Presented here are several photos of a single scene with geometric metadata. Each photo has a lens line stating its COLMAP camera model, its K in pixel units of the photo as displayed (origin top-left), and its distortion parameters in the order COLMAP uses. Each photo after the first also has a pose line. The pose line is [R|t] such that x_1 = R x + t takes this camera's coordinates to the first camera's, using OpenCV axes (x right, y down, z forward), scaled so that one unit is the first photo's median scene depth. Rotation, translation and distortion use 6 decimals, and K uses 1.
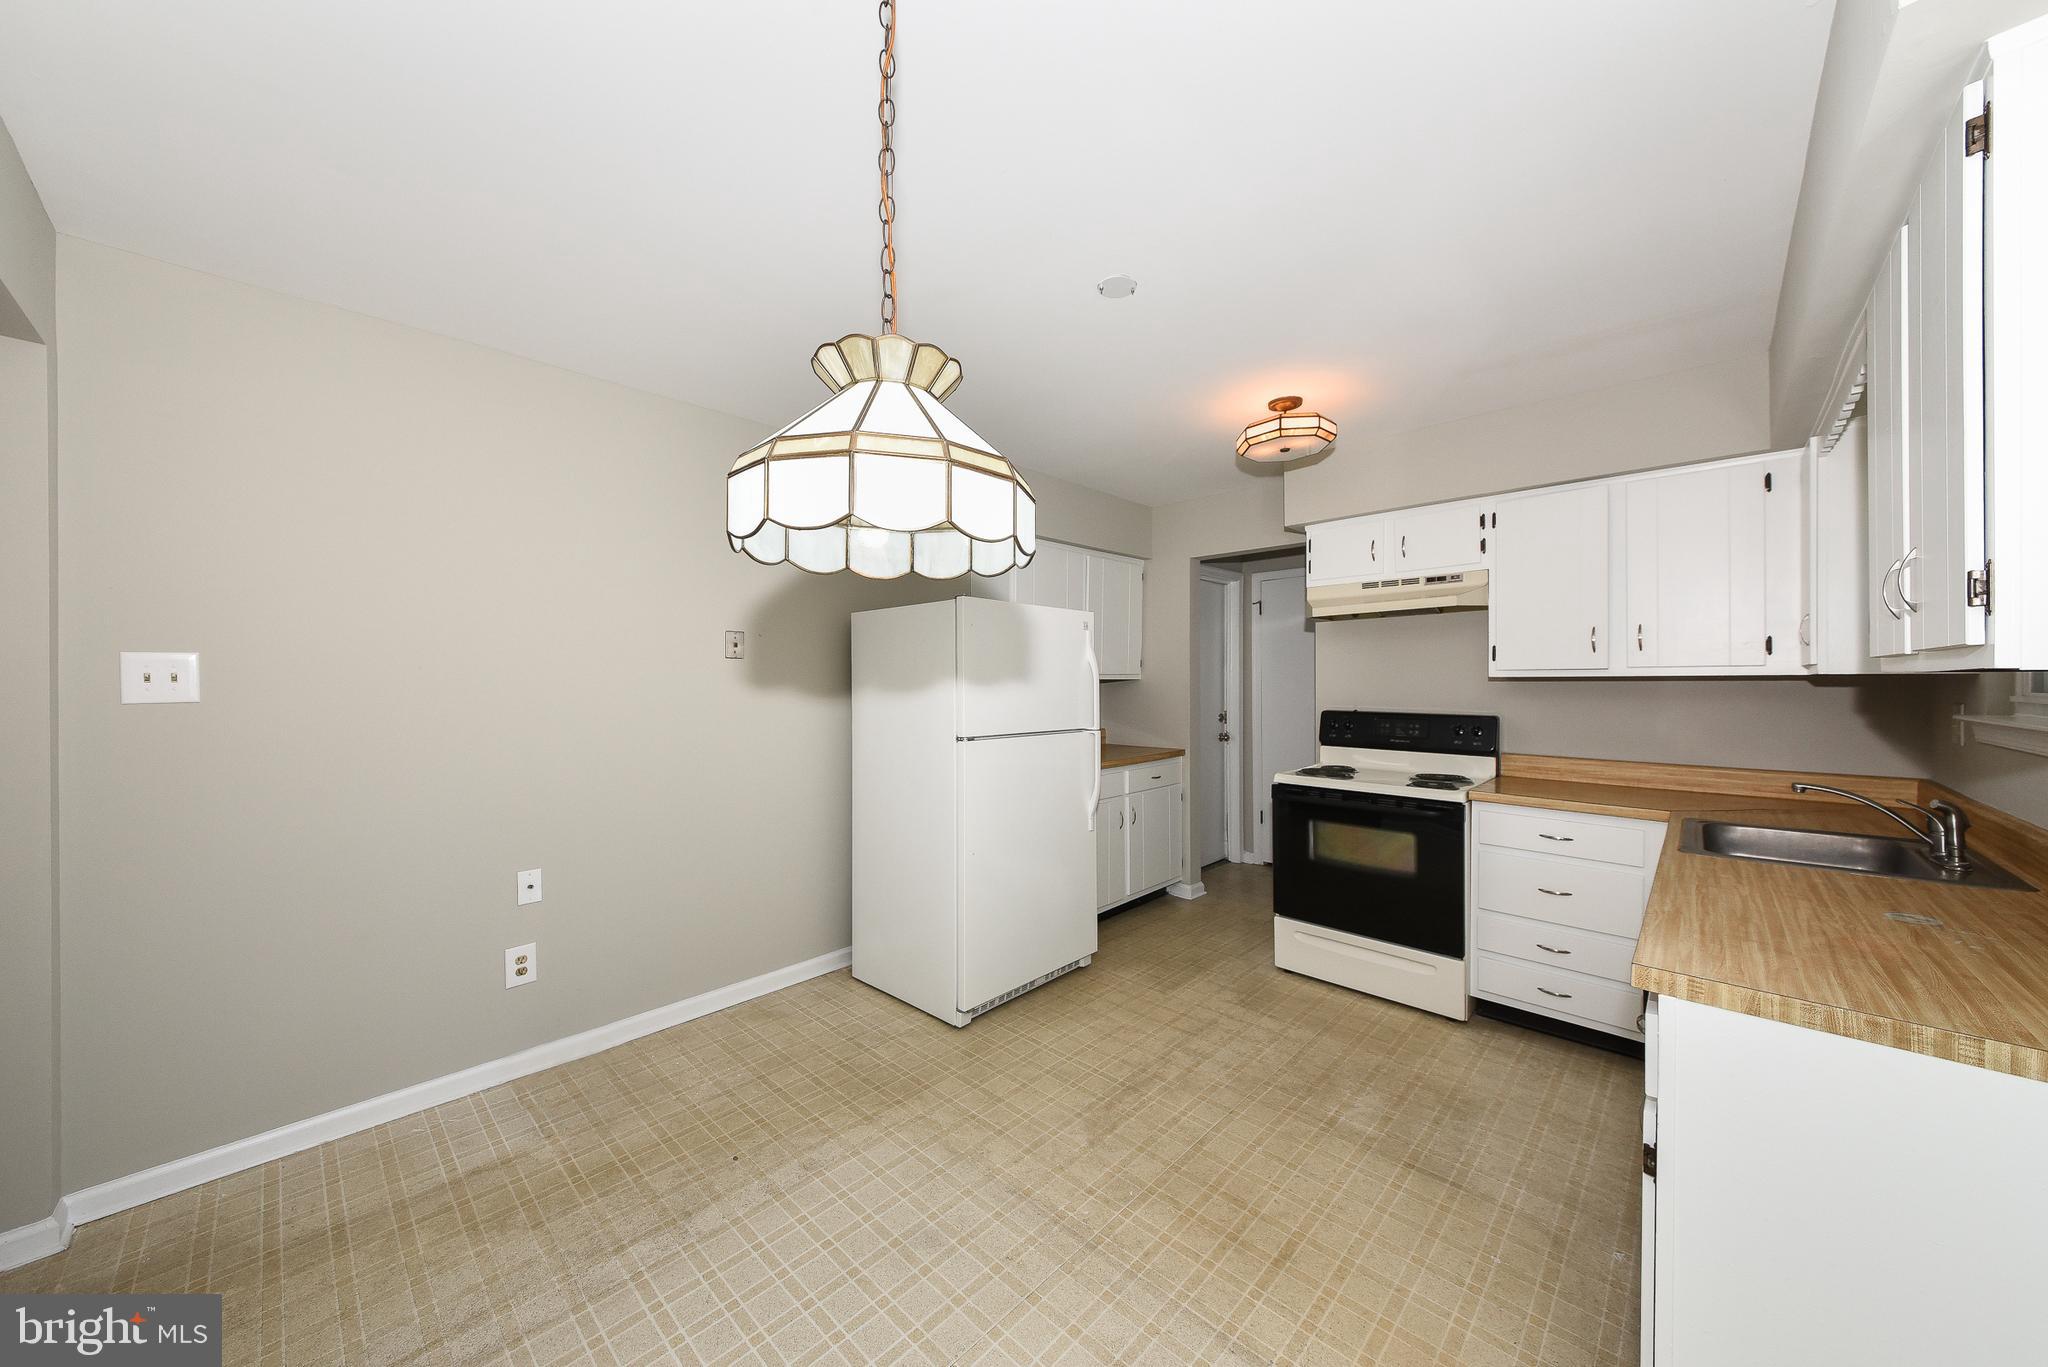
lens RADIAL K [[697.4, 0, 1024.0], [0, 697.4, 683.5], [0, 0, 1]] dist [-0.000023, -0.000049]
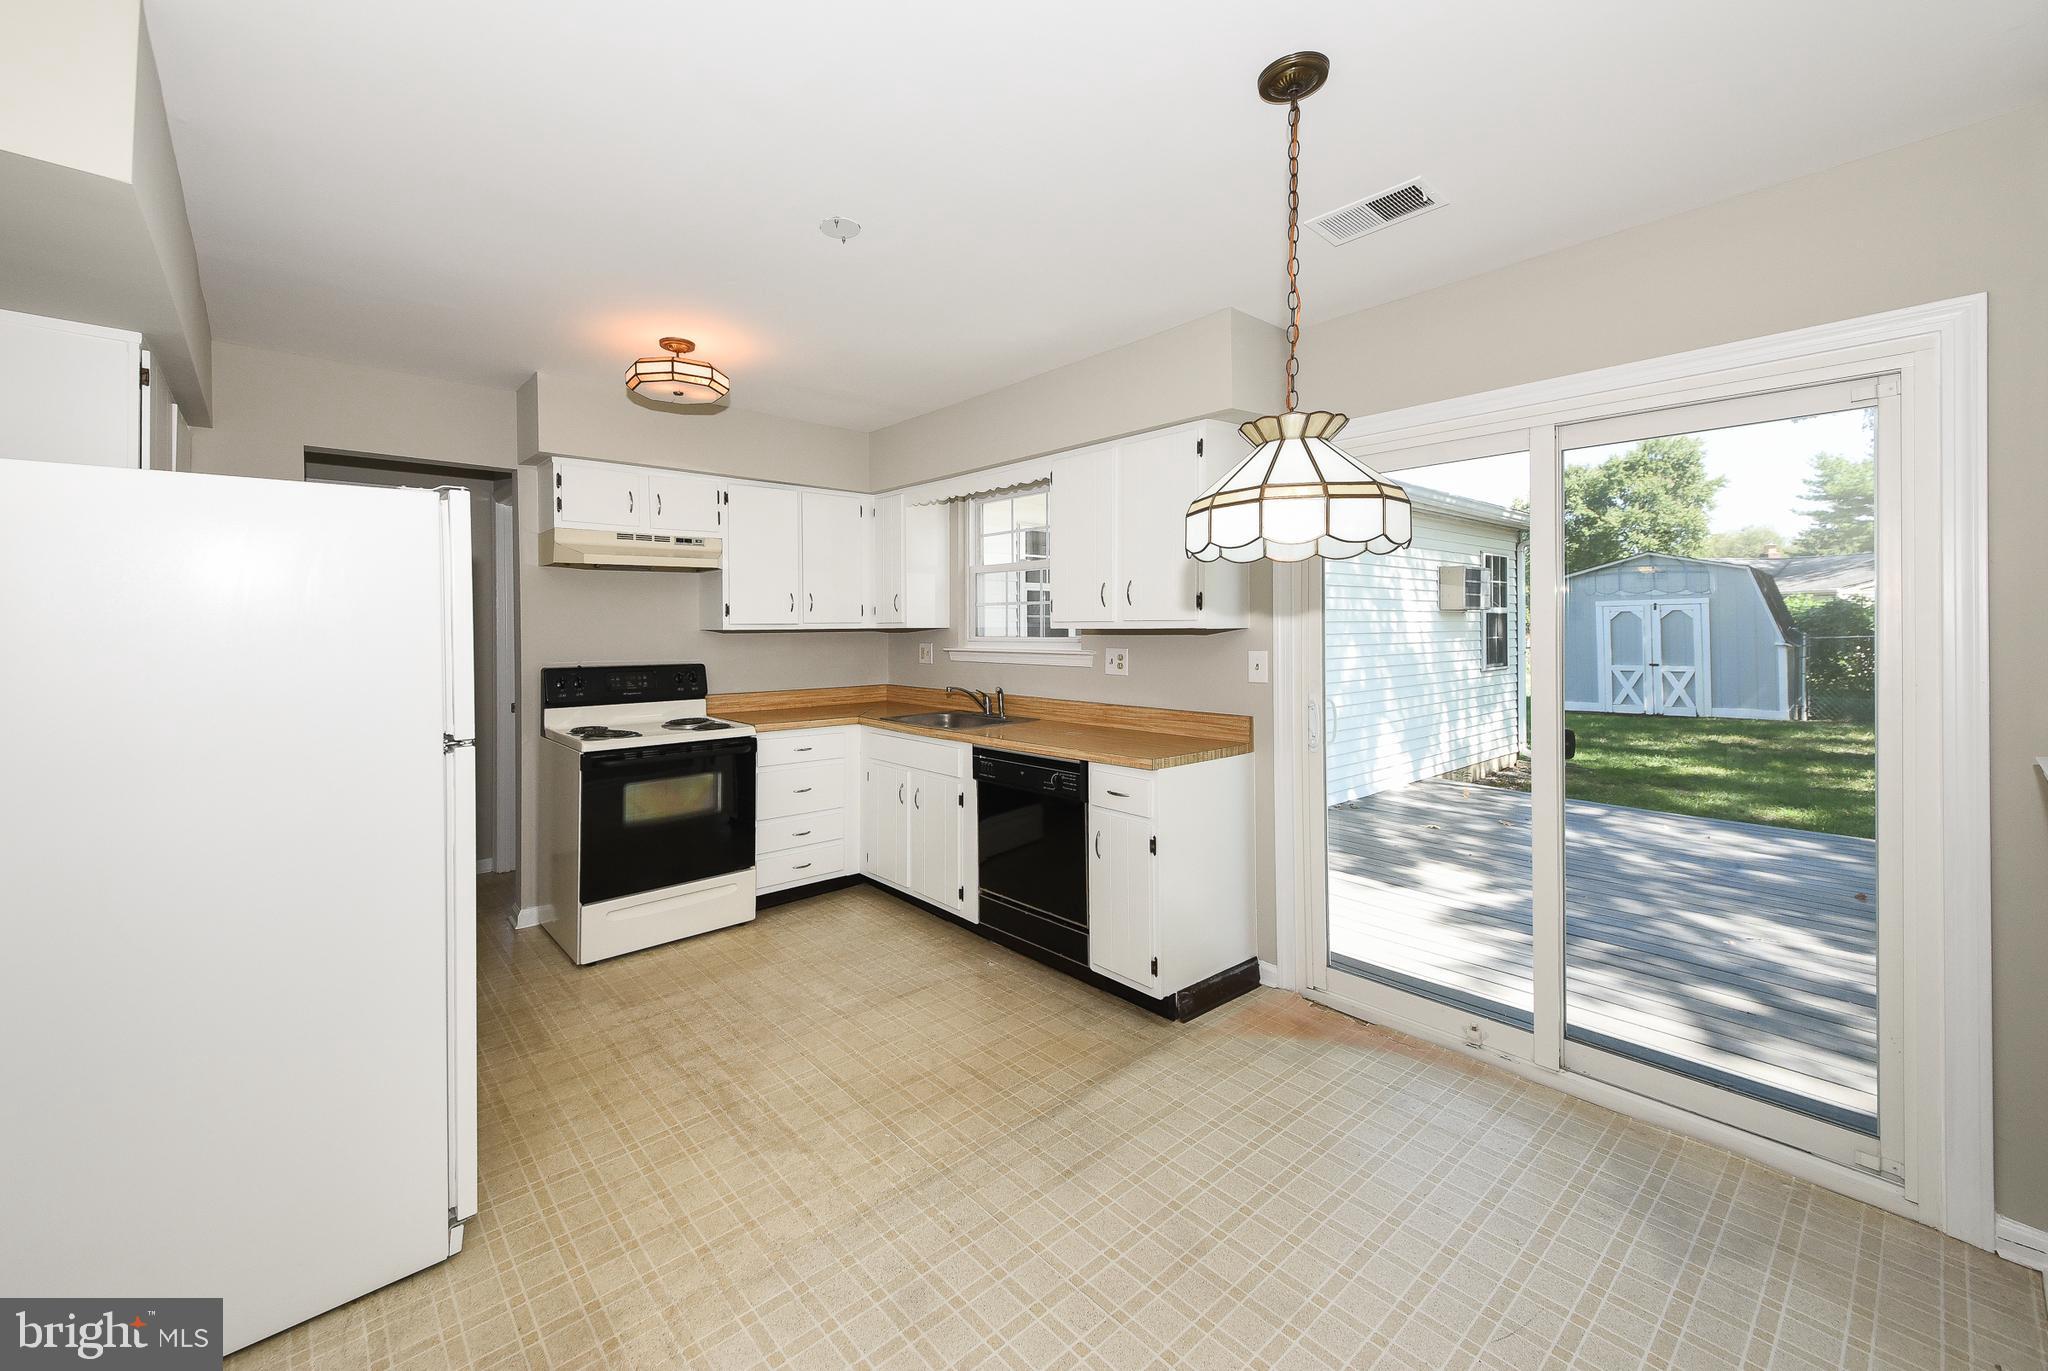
lens RADIAL K [[789.5, 0, 937.6], [0, 789.5, 631.9], [0, 0, 1]] dist [0.025223, -0.000064]
pose [[0.126566, -0.007026, 0.991933, -0.632555], [0.008729, 0.999944, 0.005969, -0.011334], [-0.991920, 0.007903, 0.126620, 0.487265]]
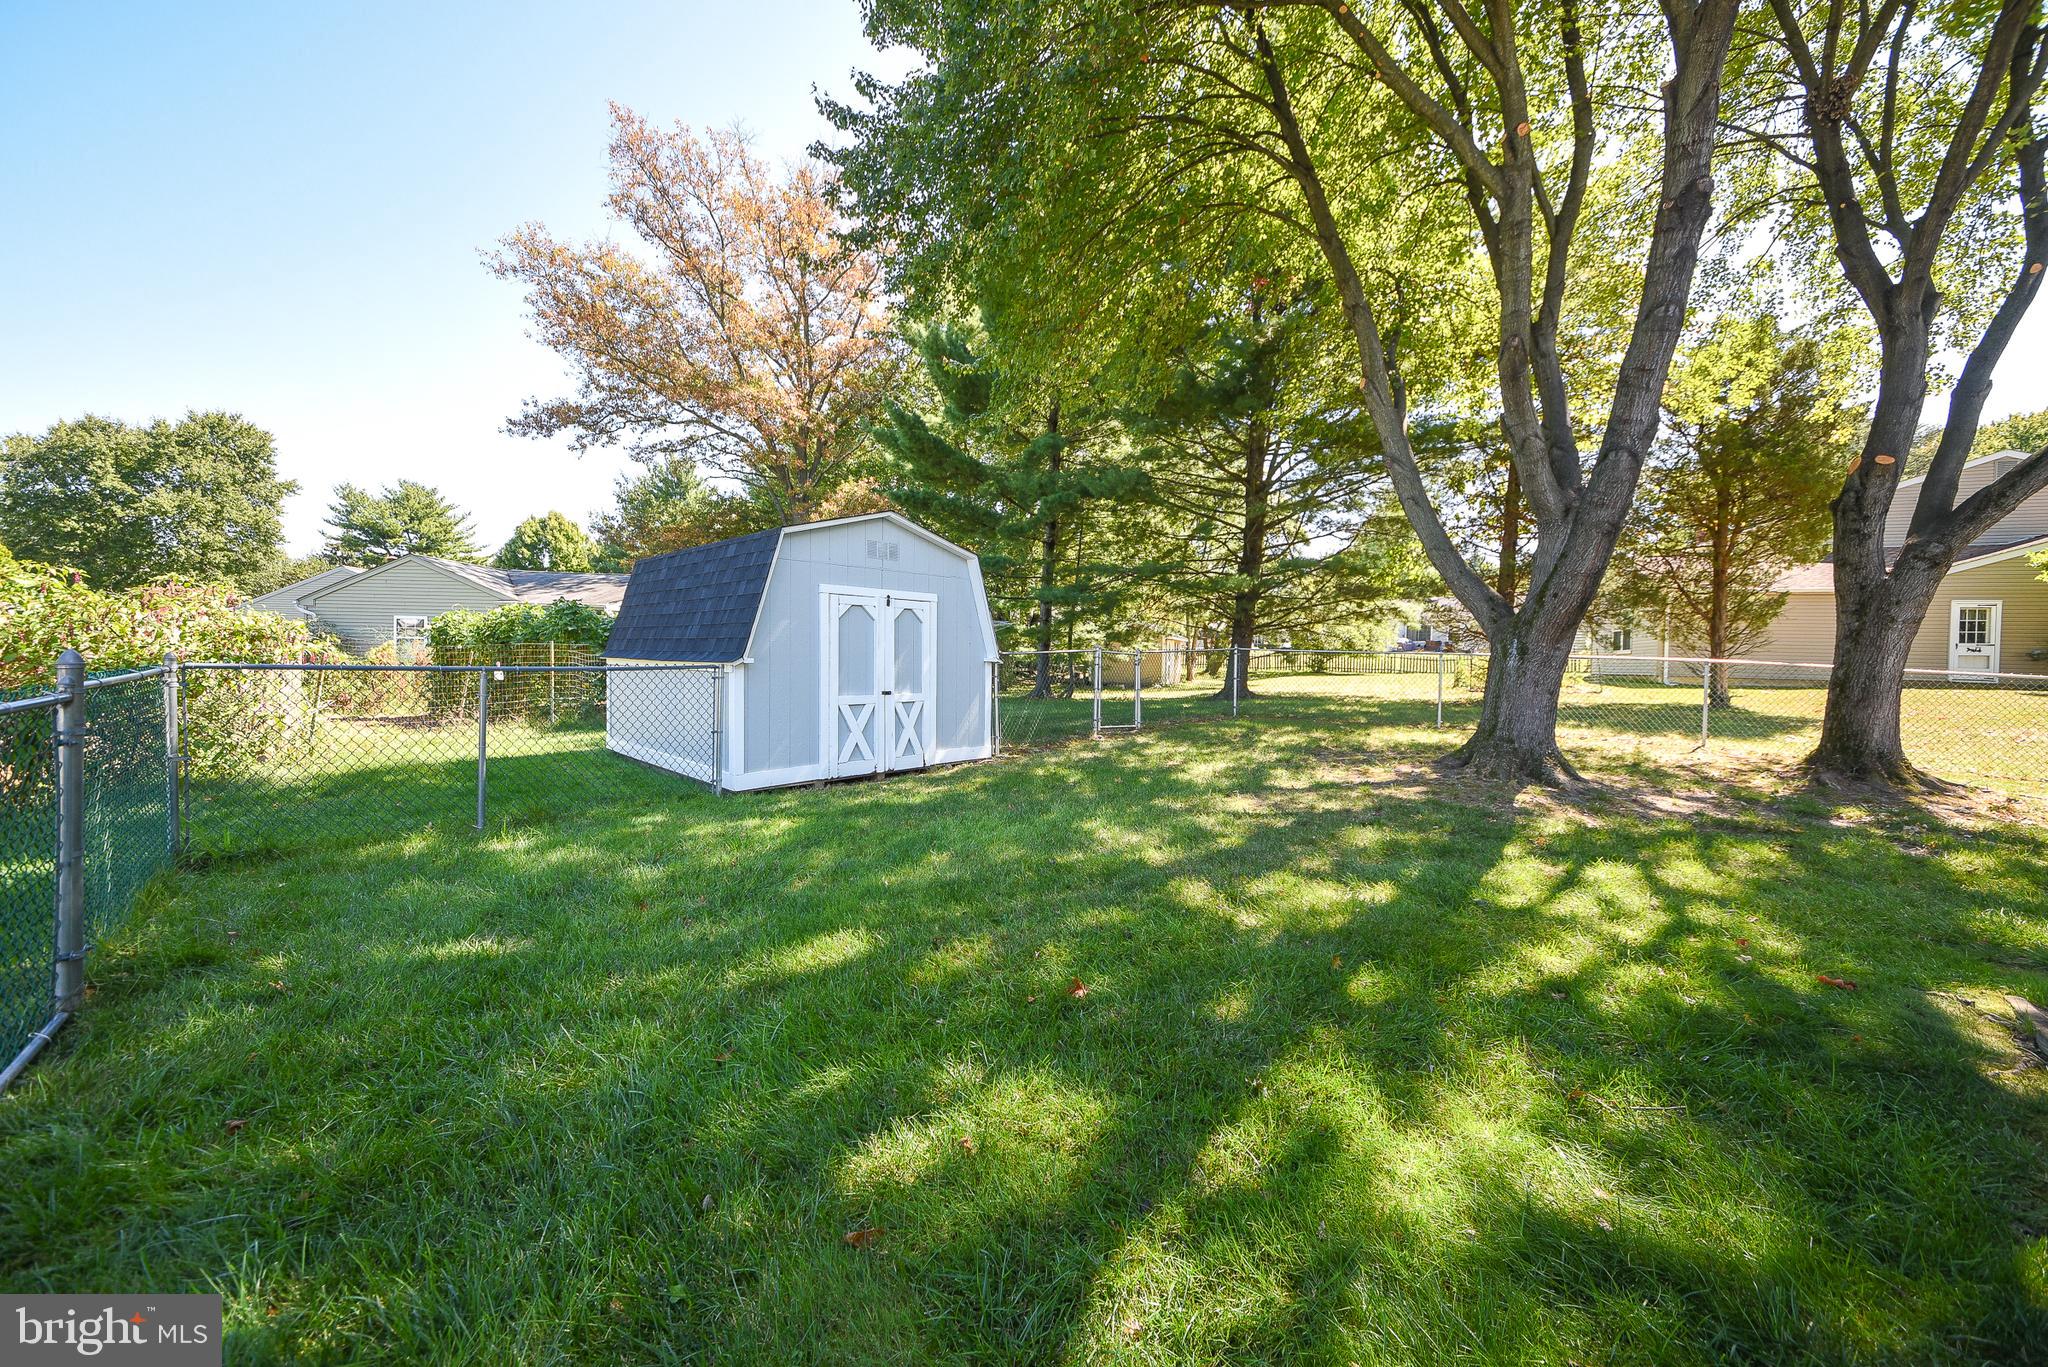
lens RADIAL K [[731.7, 0, 1032.3], [0, 731.7, 653.2], [0, 0, 1]] dist [-0.002012, -0.000121]
pose [[-0.998163, -0.023518, 0.055840, 3.903430], [-0.023815, 0.999706, -0.004664, 0.101177], [-0.055714, -0.005986, -0.998429, -0.409929]]
